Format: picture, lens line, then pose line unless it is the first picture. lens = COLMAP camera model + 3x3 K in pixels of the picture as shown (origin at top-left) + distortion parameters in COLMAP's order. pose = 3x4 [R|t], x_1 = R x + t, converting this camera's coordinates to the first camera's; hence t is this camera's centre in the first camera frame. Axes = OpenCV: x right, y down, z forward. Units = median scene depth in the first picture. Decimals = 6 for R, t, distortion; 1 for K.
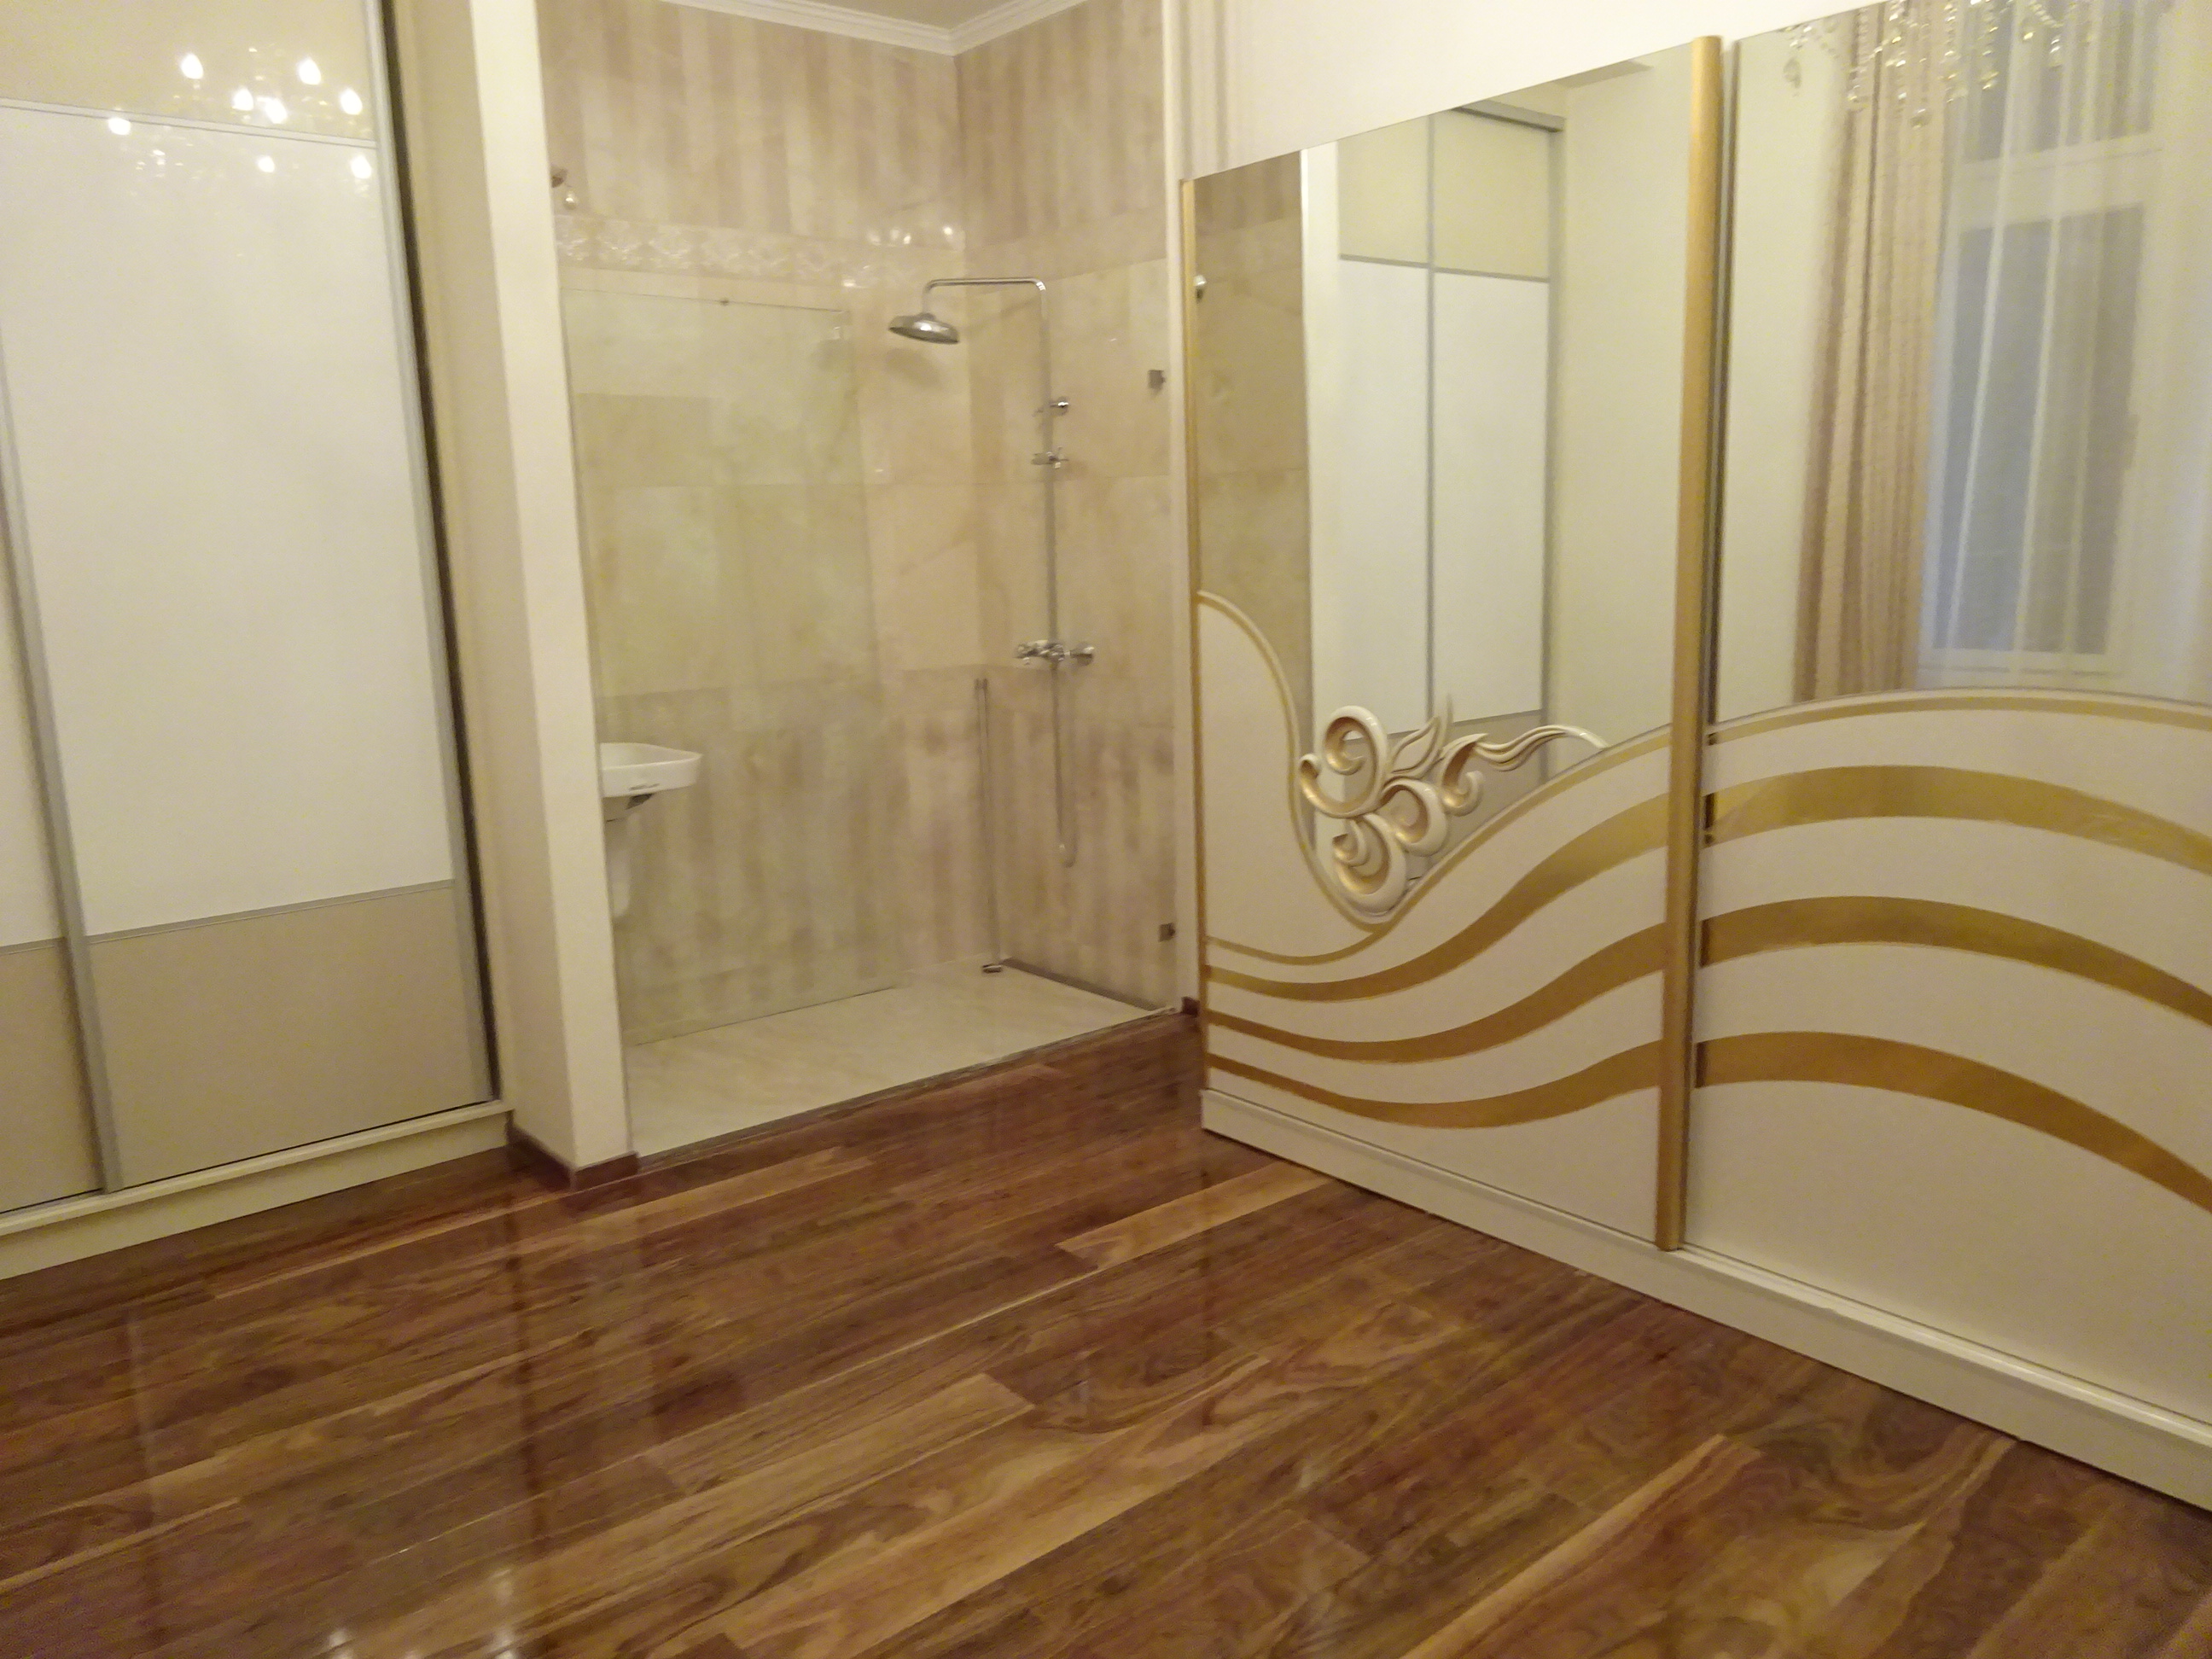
lens RADIAL K [[1632.7, 0, 1105.2], [0, 1632.7, 821.1], [0, 0, 1]] dist [0.008913, -0.016204]
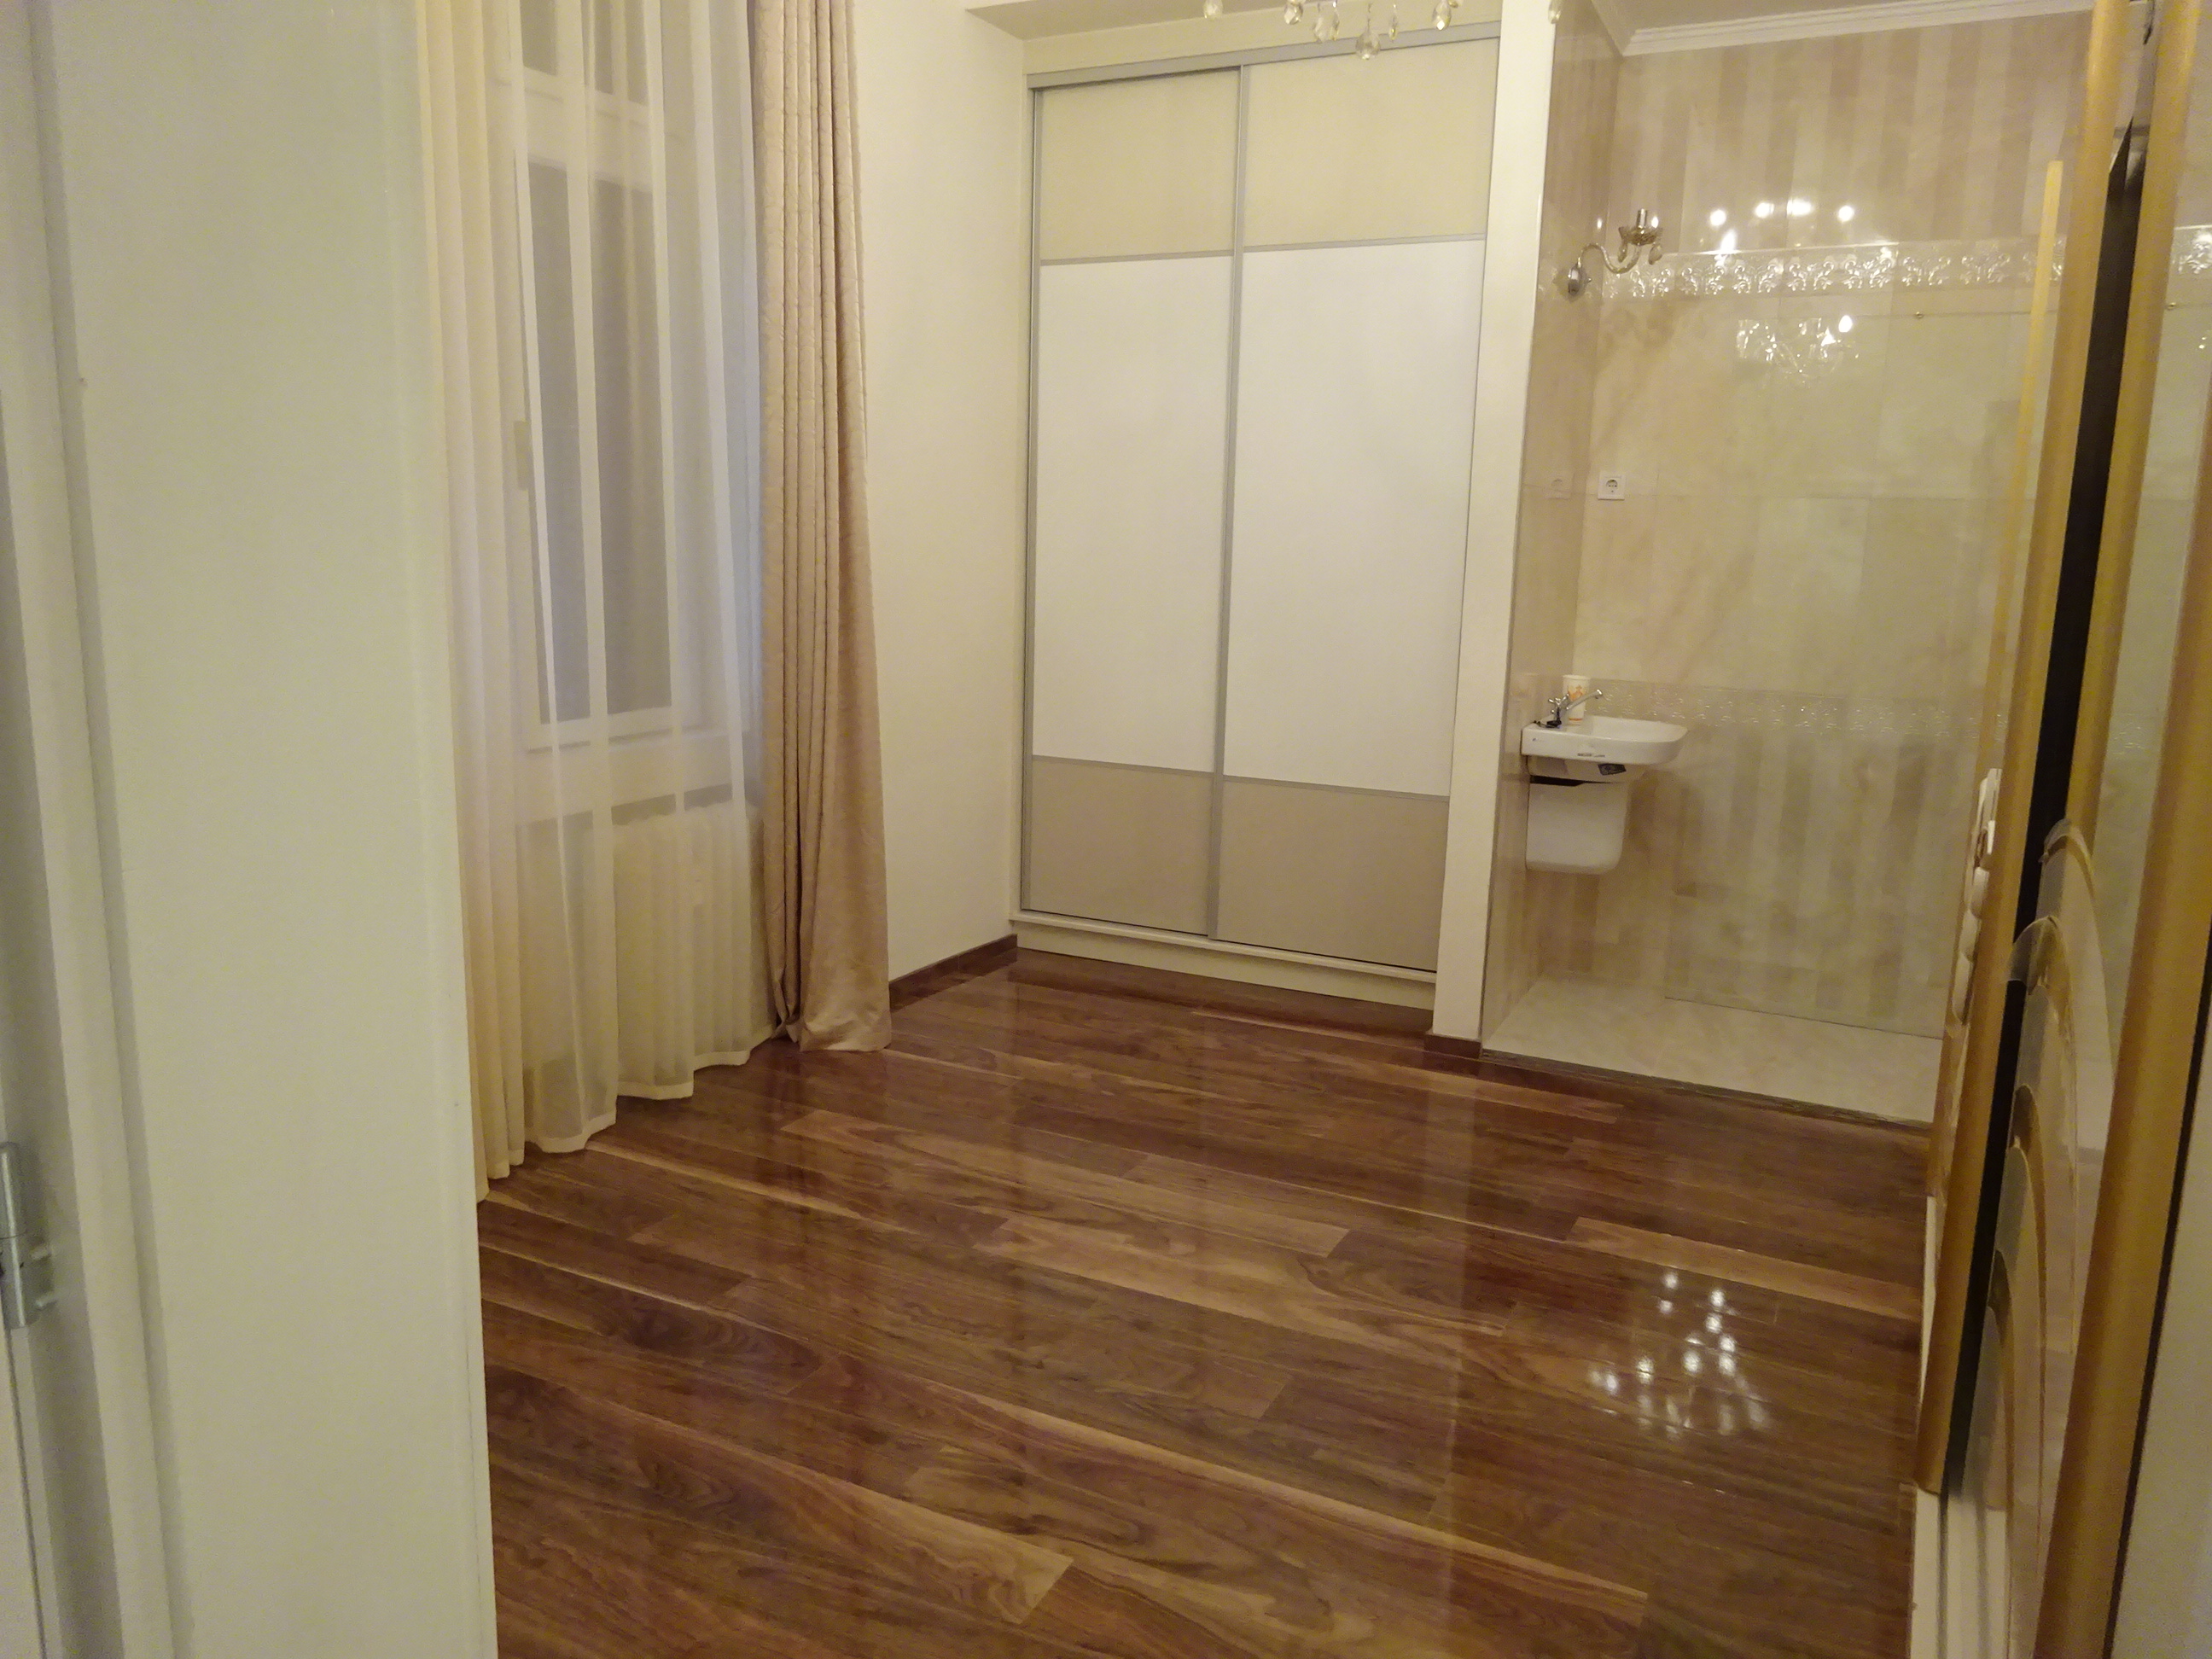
lens RADIAL K [[1632.7, 0, 1110.0], [0, 1632.7, 834.9], [0, 0, 1]] dist [0.008913, -0.016204]
pose [[0.391398, 0.208540, -0.896281, 0.852354], [-0.195692, 0.970568, 0.140367, -0.083854], [0.899173, 0.120455, 0.420688, 0.270677]]
